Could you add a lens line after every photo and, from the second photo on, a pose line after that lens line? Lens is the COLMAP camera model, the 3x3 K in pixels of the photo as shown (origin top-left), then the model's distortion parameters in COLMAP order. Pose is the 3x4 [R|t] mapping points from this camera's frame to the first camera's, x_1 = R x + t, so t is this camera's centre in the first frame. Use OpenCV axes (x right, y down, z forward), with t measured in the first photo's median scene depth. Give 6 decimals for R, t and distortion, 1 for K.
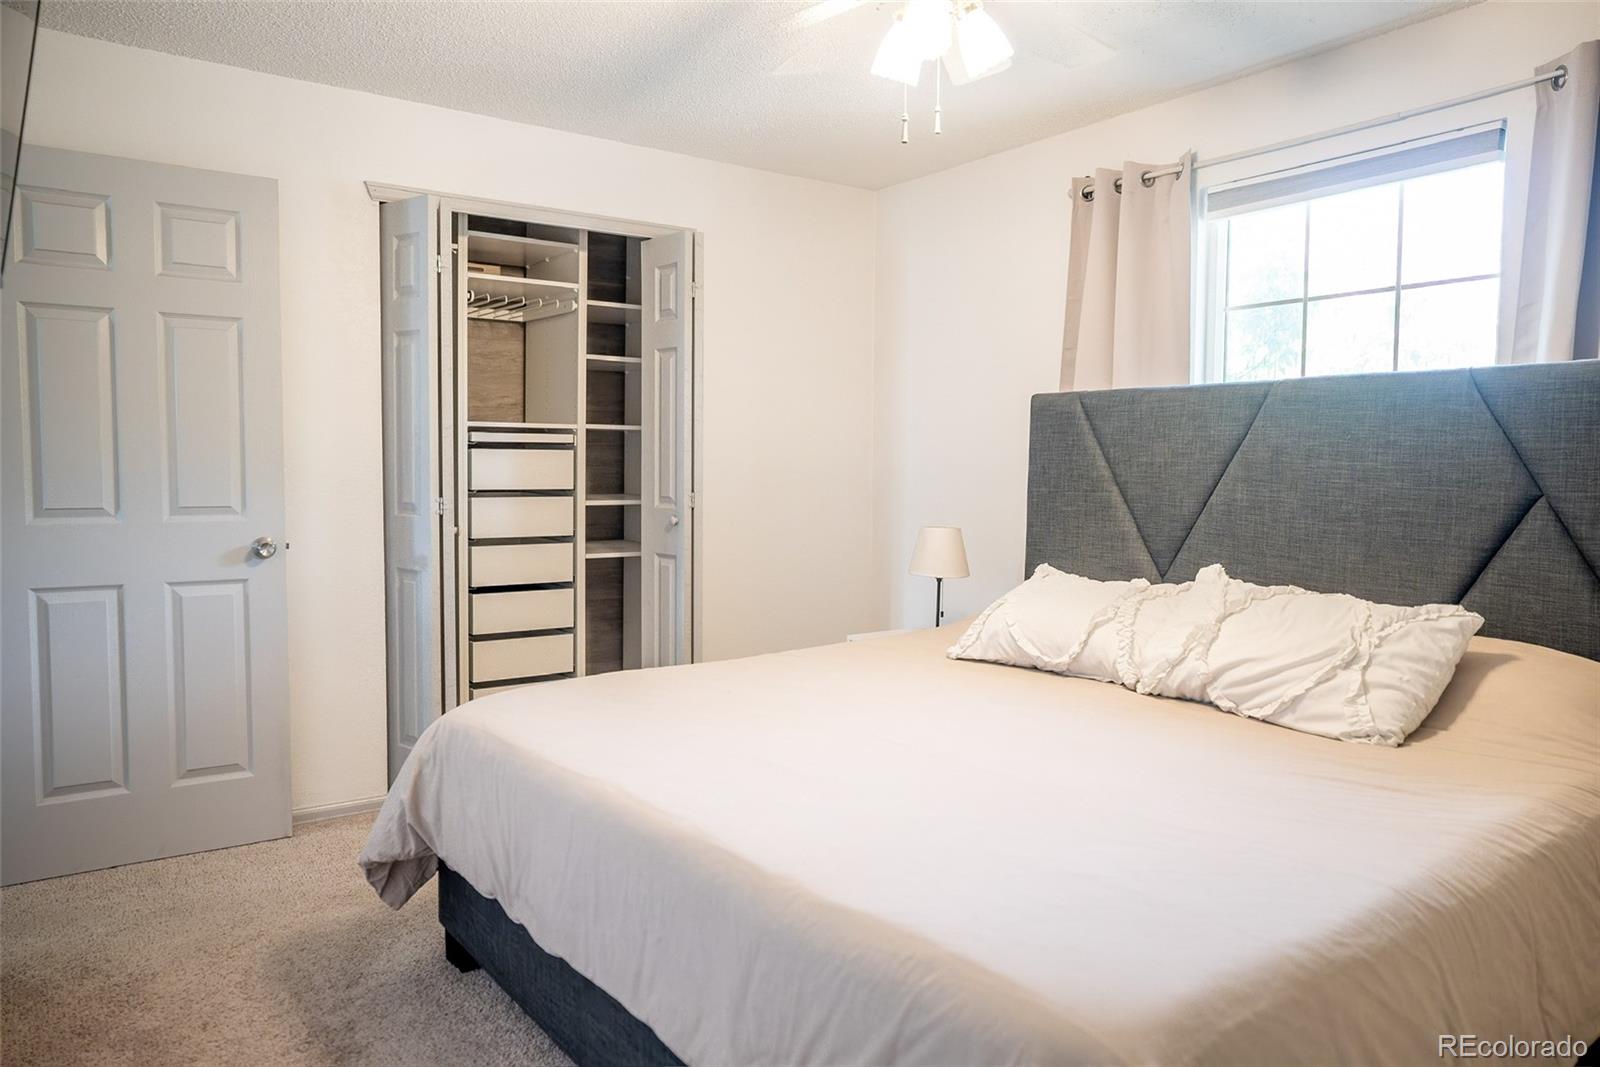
lens RADIAL K [[1115.8, 0, 799.7], [0, 1115.8, 530.8], [0, 0, 1]] dist [0.040223, 0.002910]
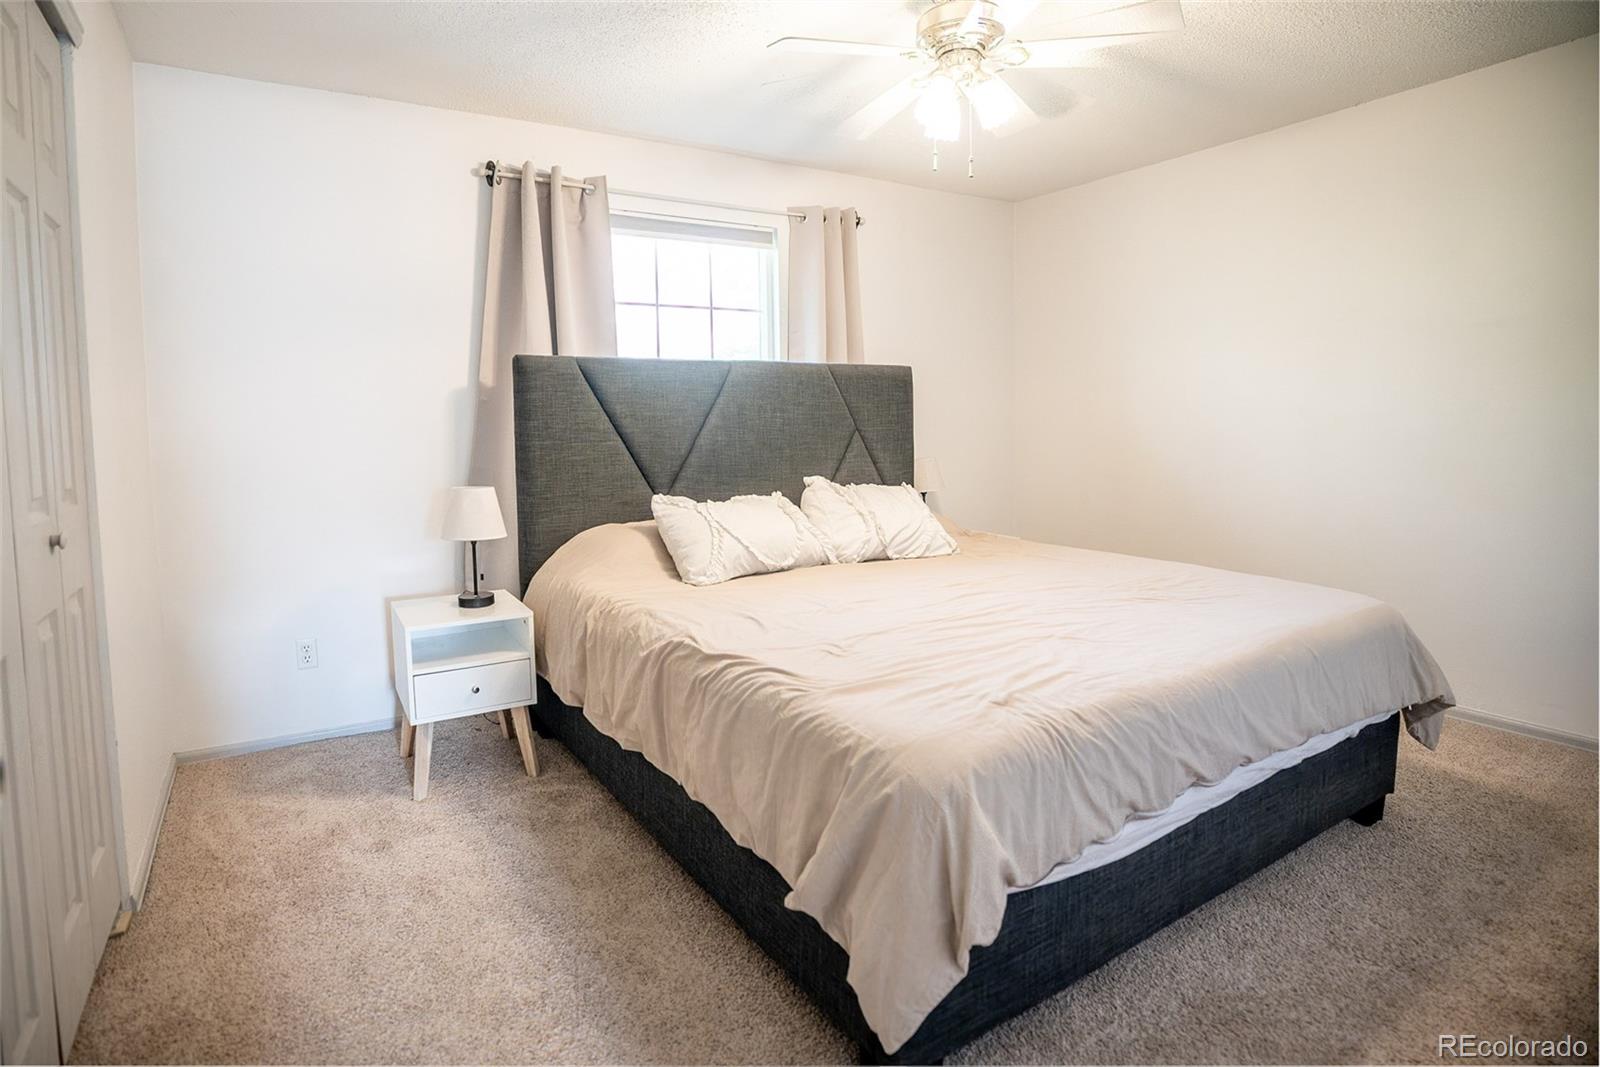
lens RADIAL K [[790.0, 0, 802.2], [0, 790.0, 472.6], [0, 0, 1]] dist [0.000214, 0.000024]
pose [[0.071612, -0.073537, 0.994718, -0.627486], [0.078620, 0.994592, 0.067868, -0.047828], [-0.994329, 0.073345, 0.077006, 0.820257]]
